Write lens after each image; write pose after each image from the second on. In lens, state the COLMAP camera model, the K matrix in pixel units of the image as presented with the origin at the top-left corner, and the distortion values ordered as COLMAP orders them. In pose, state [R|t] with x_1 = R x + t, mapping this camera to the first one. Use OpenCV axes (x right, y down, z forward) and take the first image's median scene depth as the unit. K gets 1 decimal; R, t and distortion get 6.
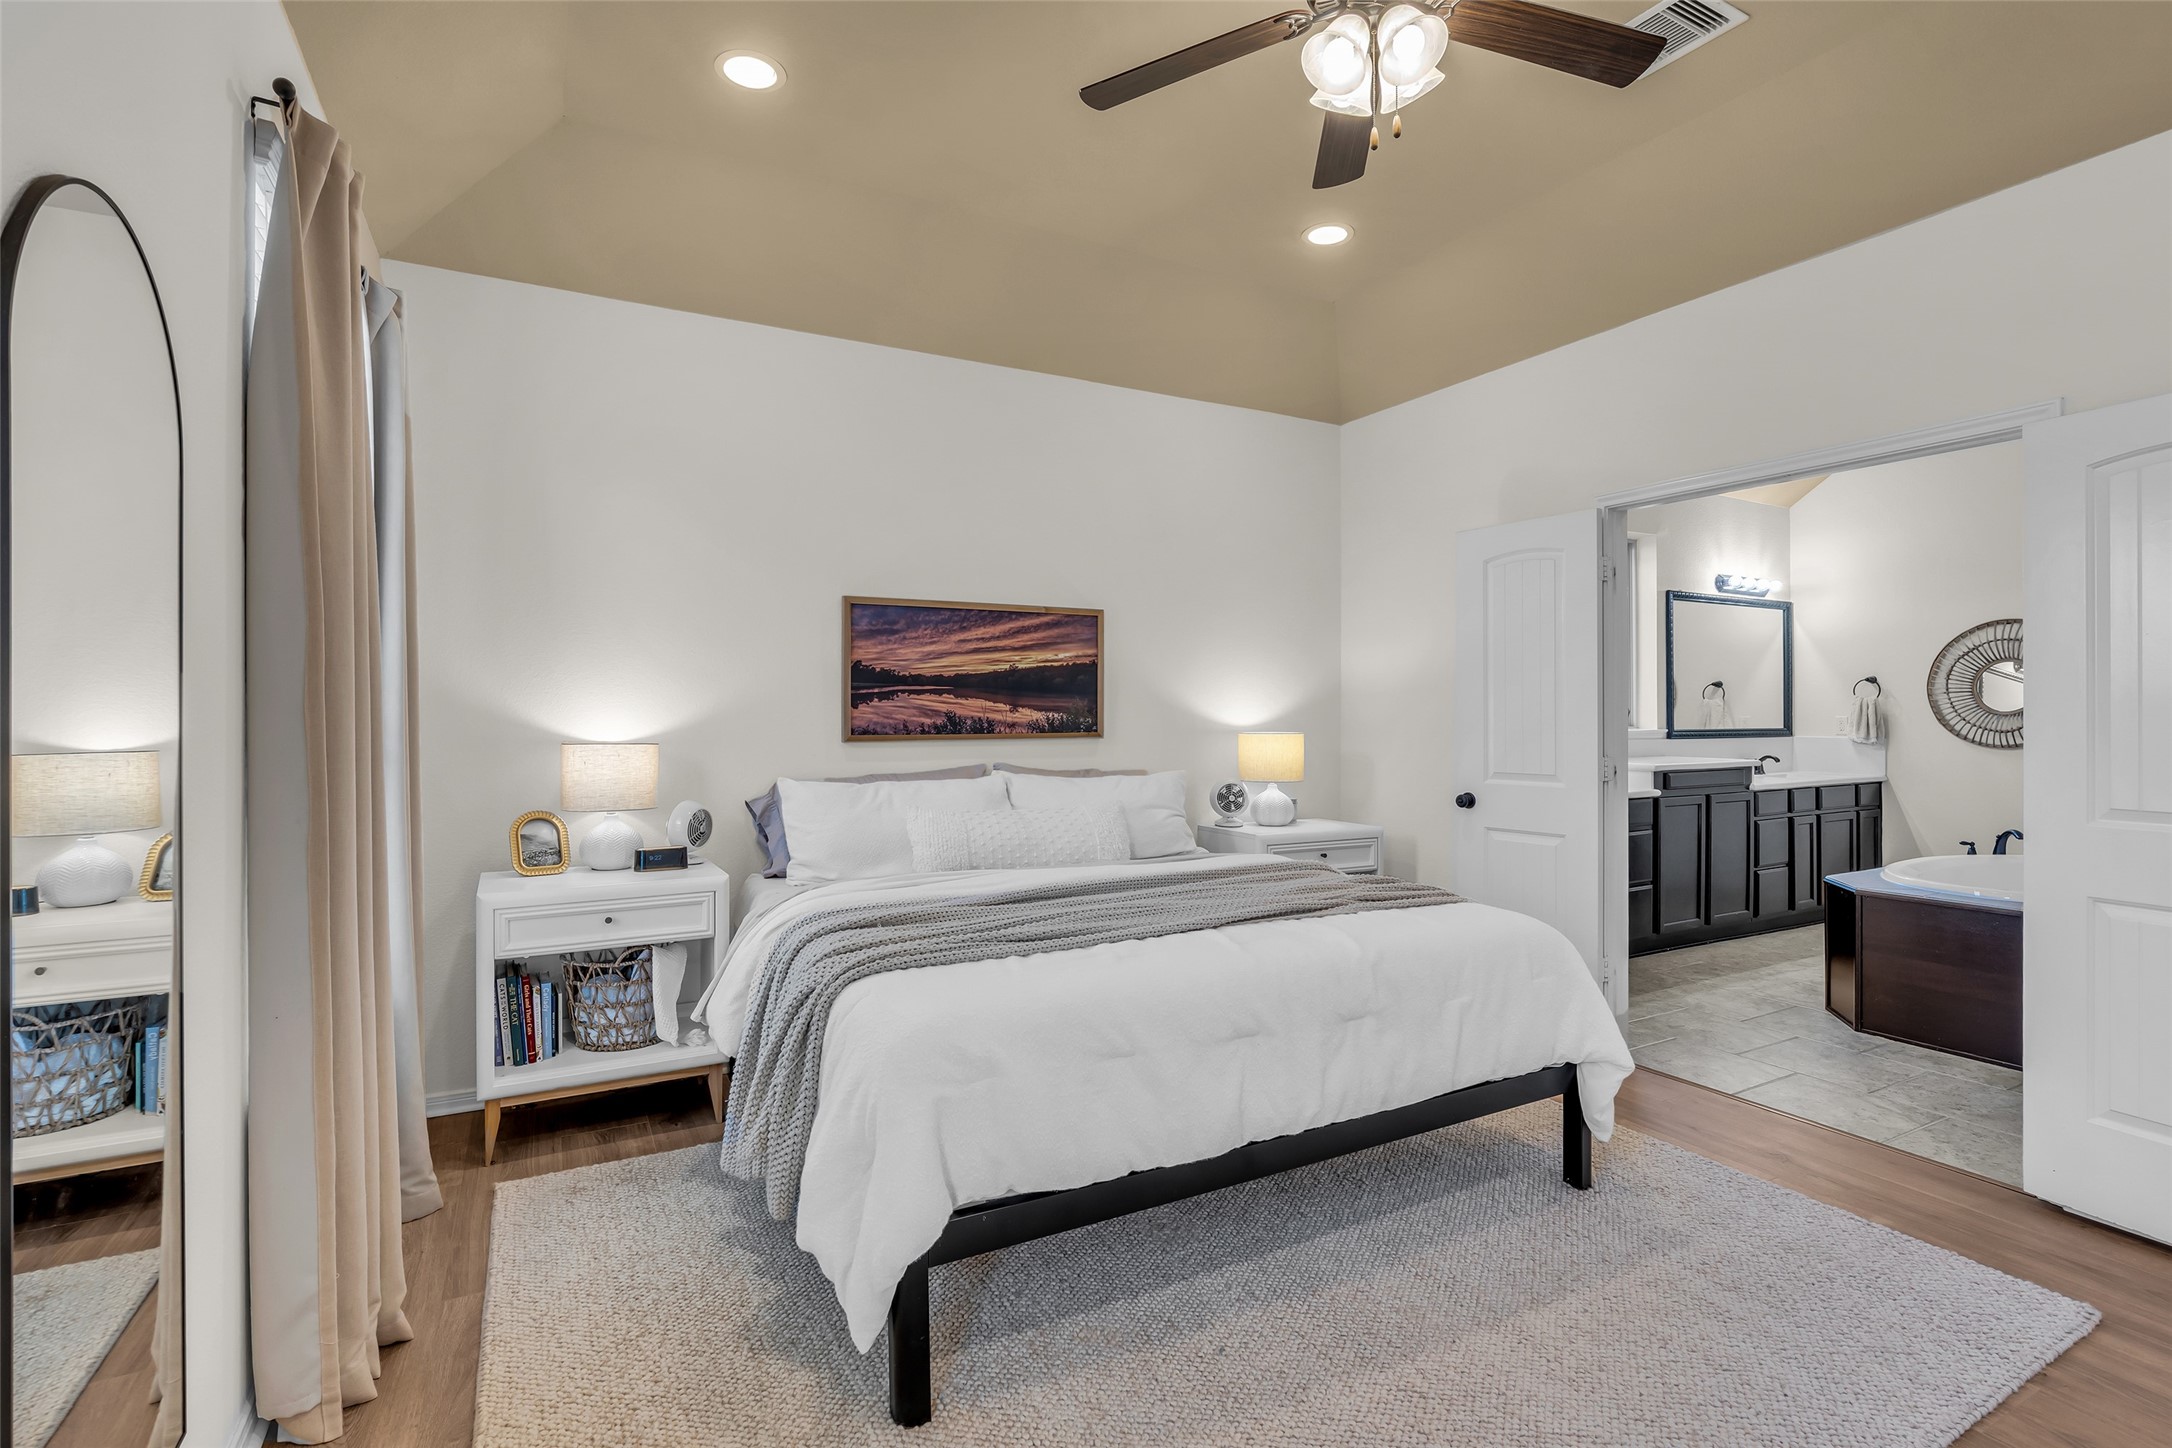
lens RADIAL K [[1002.5, 0, 1104.2], [0, 1002.5, 718.0], [0, 0, 1]] dist [-0.016248, 0.004419]
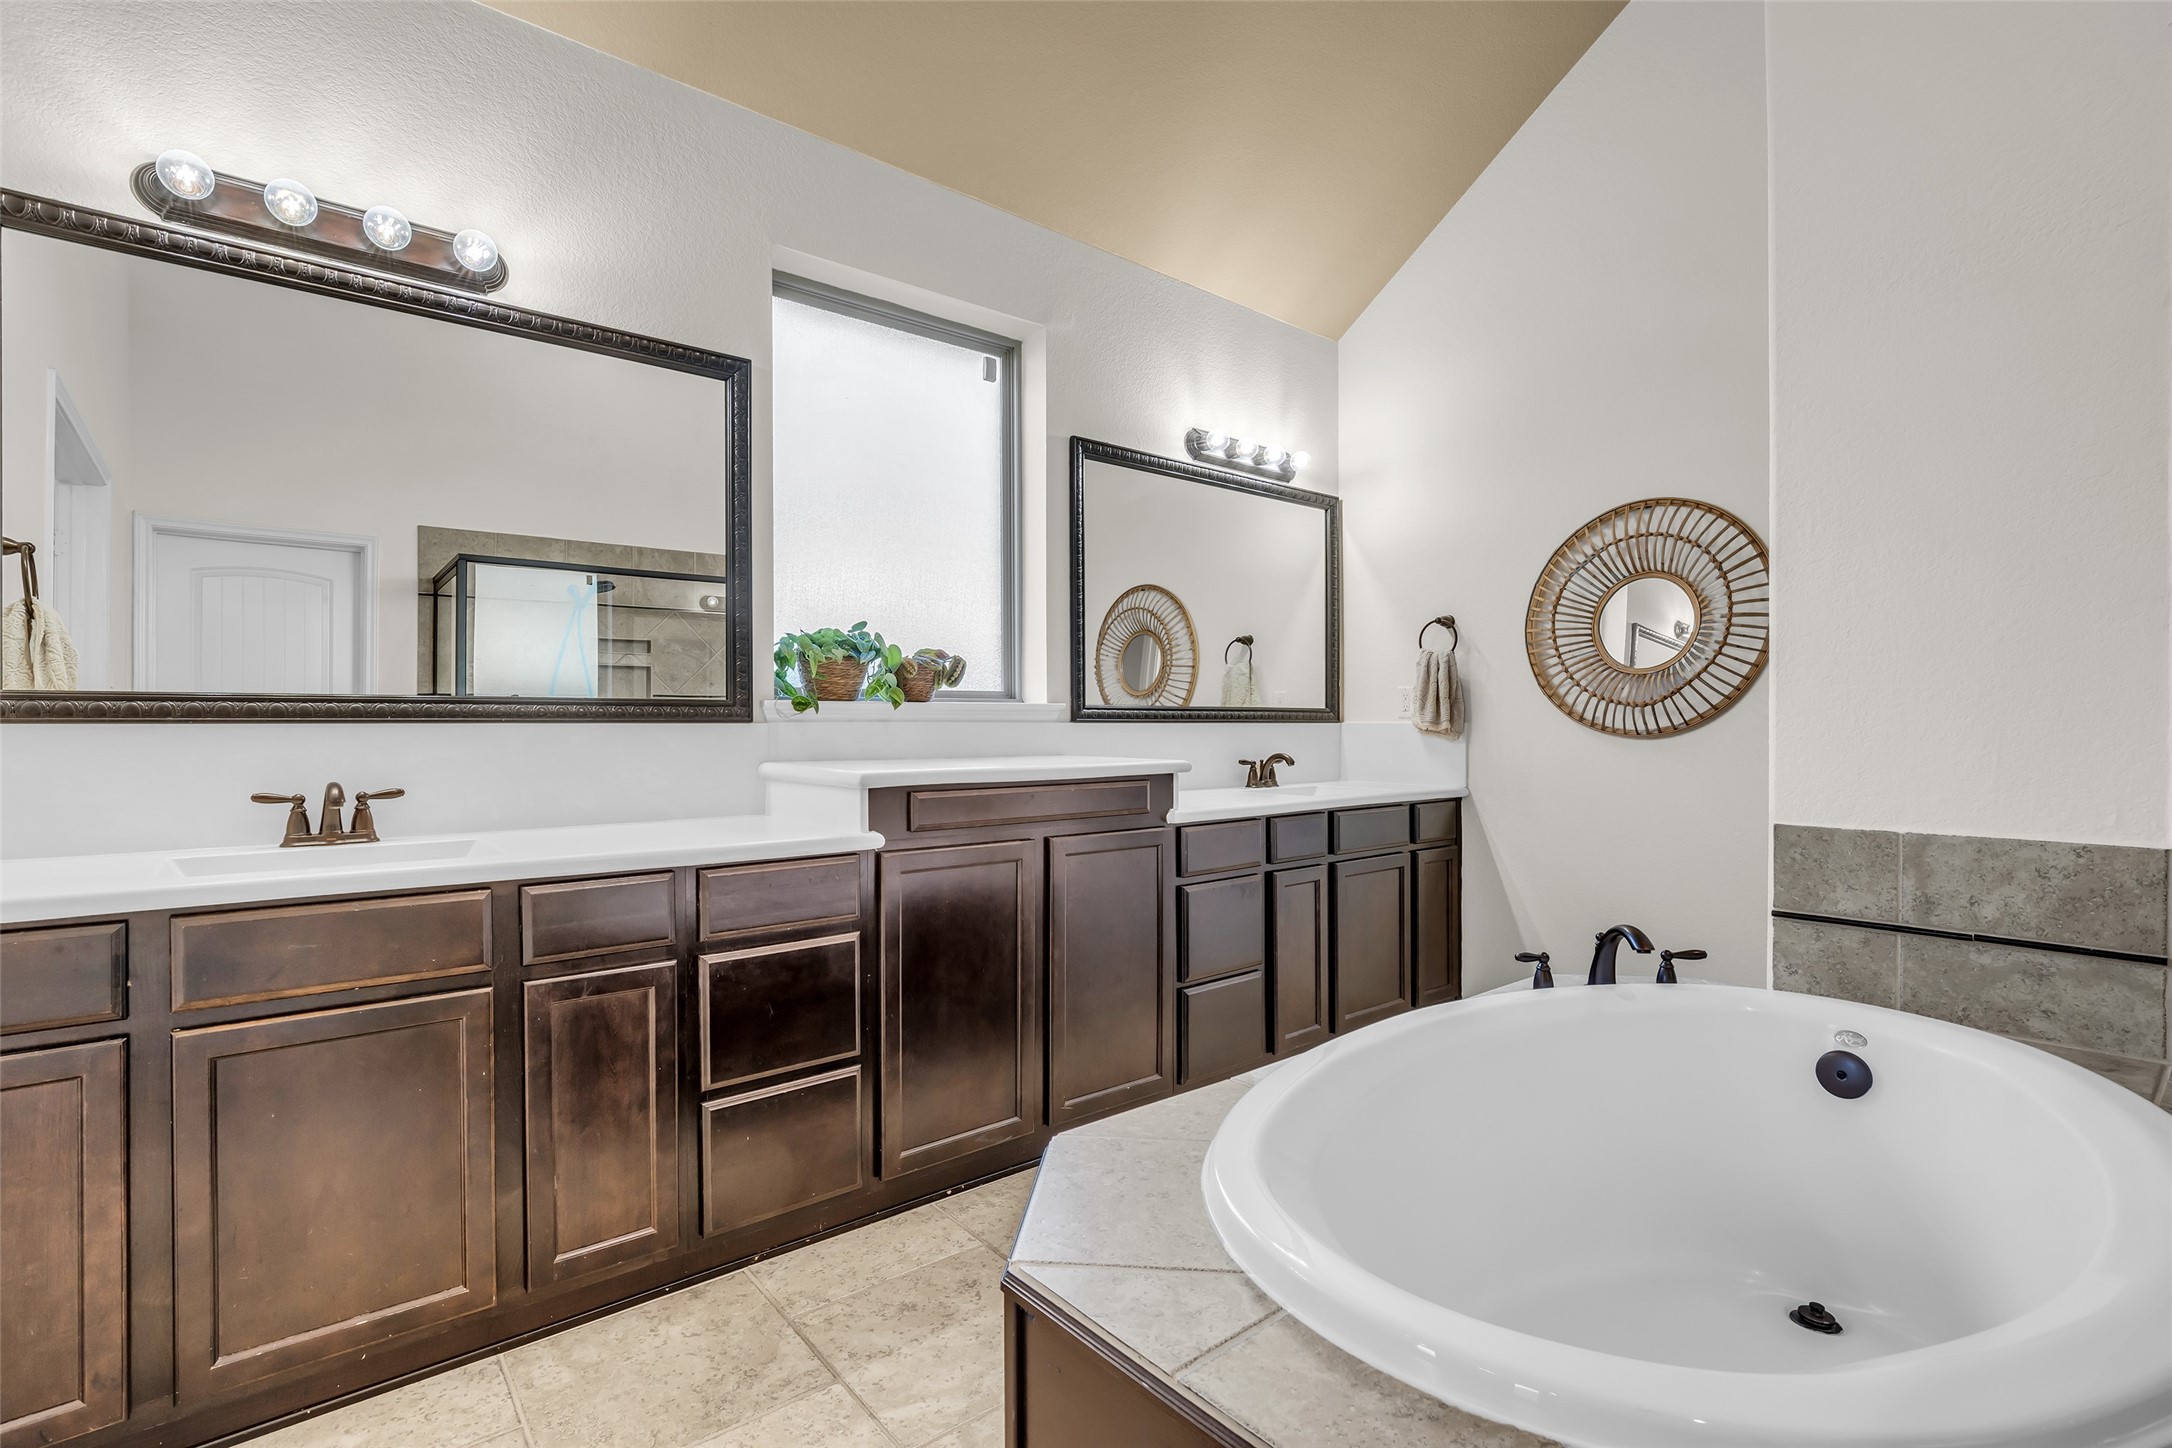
lens RADIAL K [[1002.5, 0, 1068.9], [0, 1002.5, 729.3], [0, 0, 1]] dist [-0.016248, 0.004419]
pose [[0.983888, -0.000926, 0.178784, 0.468872], [0.000710, 0.999999, 0.001268, 0.024119], [-0.178785, -0.001120, 0.983888, 0.484893]]
